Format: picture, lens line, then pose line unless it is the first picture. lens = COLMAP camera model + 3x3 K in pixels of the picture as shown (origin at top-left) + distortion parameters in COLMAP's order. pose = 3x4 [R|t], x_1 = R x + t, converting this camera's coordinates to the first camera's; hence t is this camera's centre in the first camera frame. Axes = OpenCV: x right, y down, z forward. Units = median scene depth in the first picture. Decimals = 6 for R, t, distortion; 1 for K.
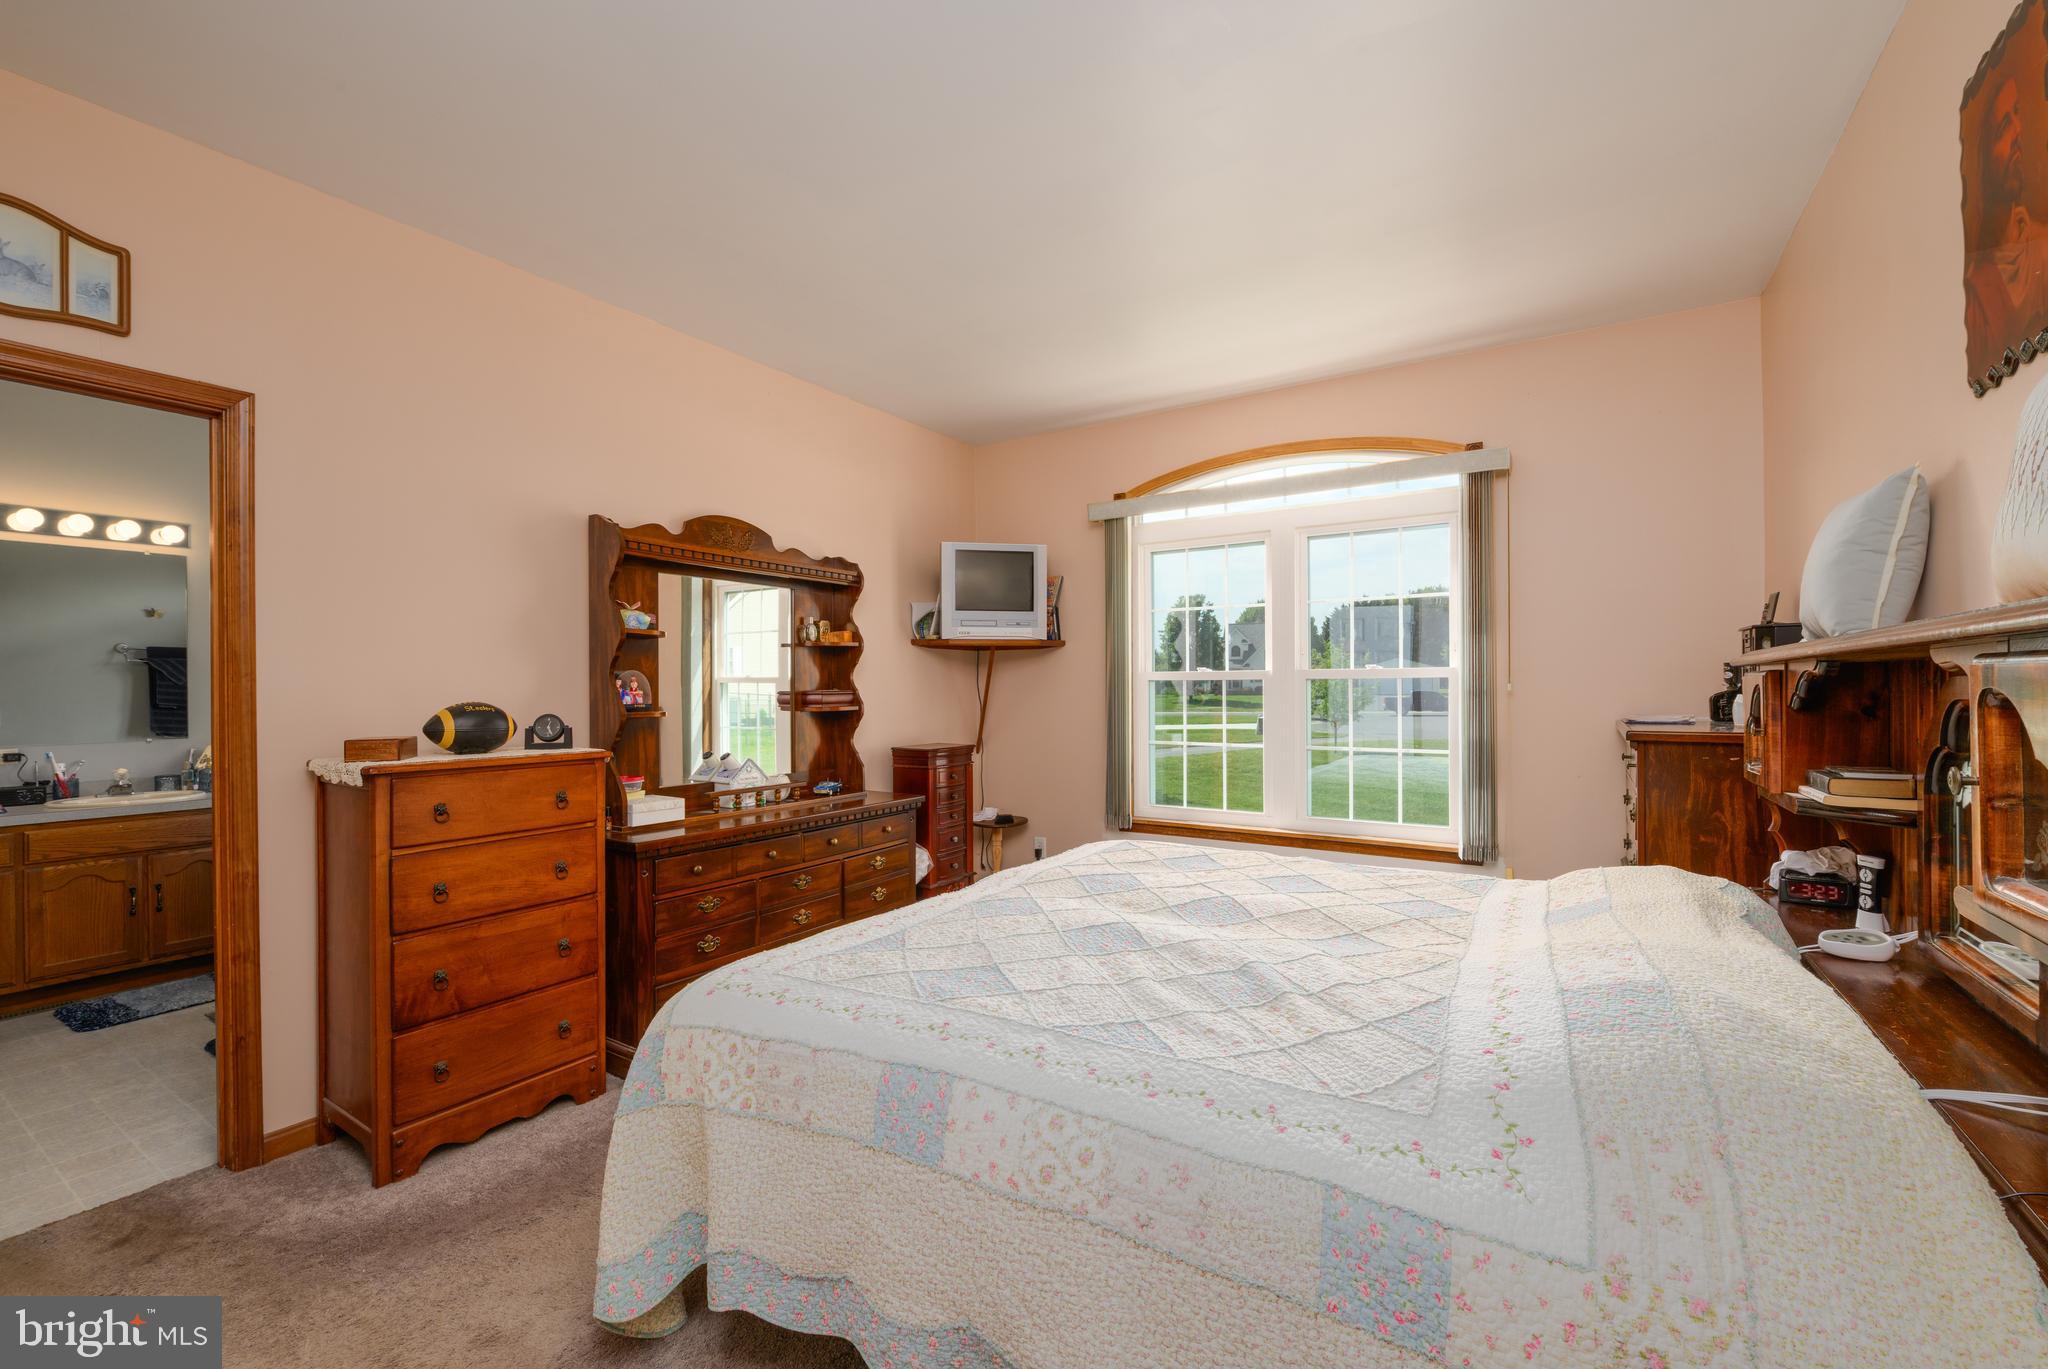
lens RADIAL K [[862.2, 0, 1024.0], [0, 862.2, 684.5], [0, 0, 1]] dist [0.001934, -0.000220]
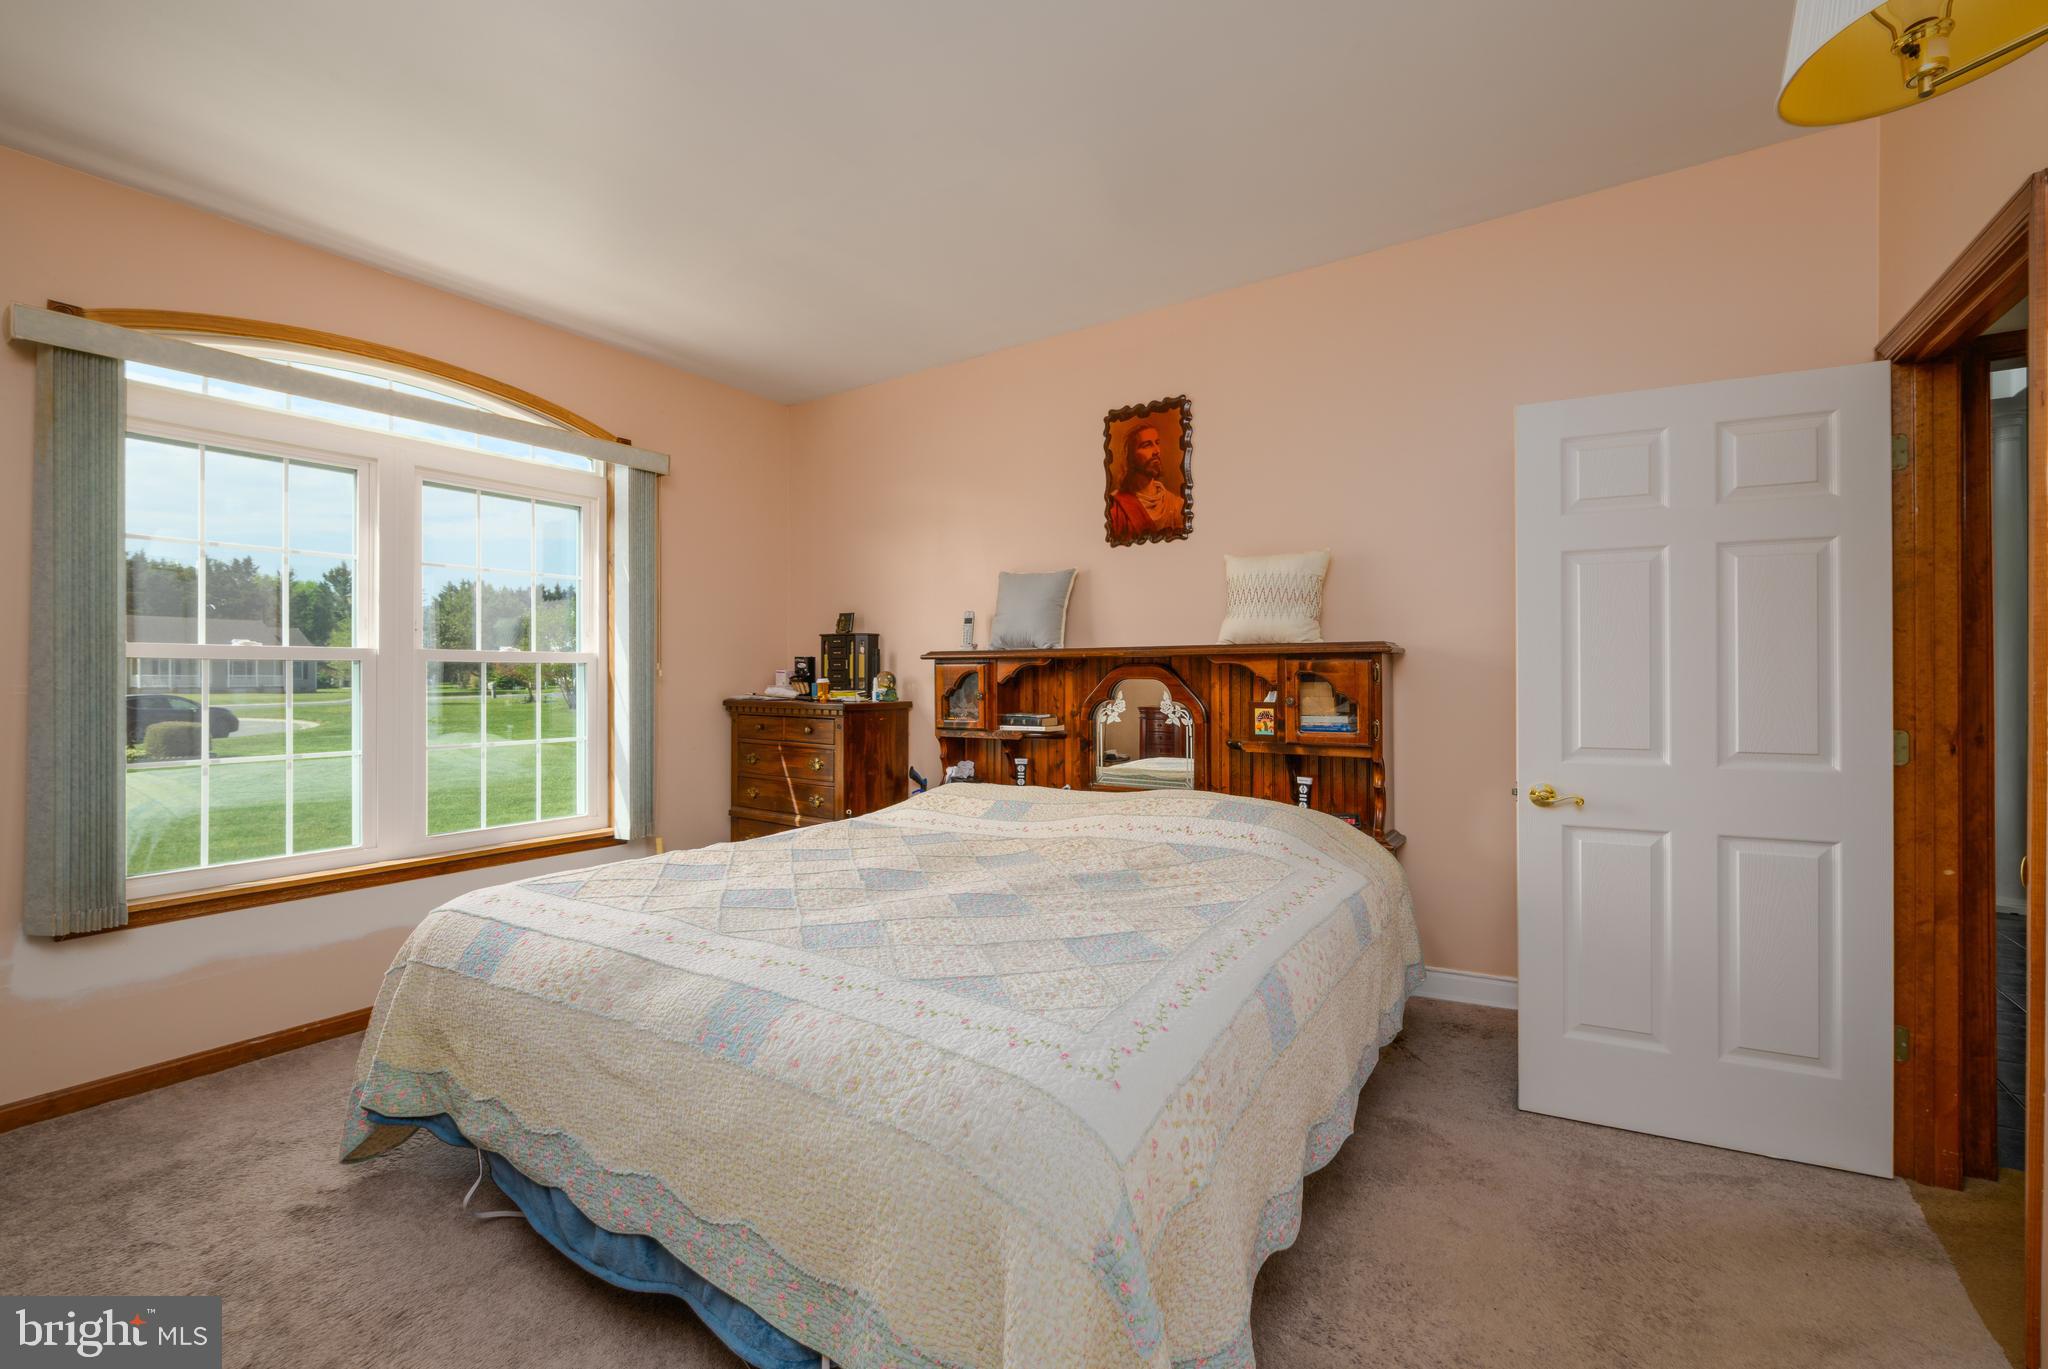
lens RADIAL K [[862.2, 0, 1024.0], [0, 862.2, 684.5], [0, 0, 1]] dist [0.001934, -0.000220]
pose [[0.014230, -0.008549, 0.999862, -0.469493], [-0.004401, 0.999953, 0.008613, 0.006305], [-0.999889, -0.004523, 0.014192, 0.461869]]
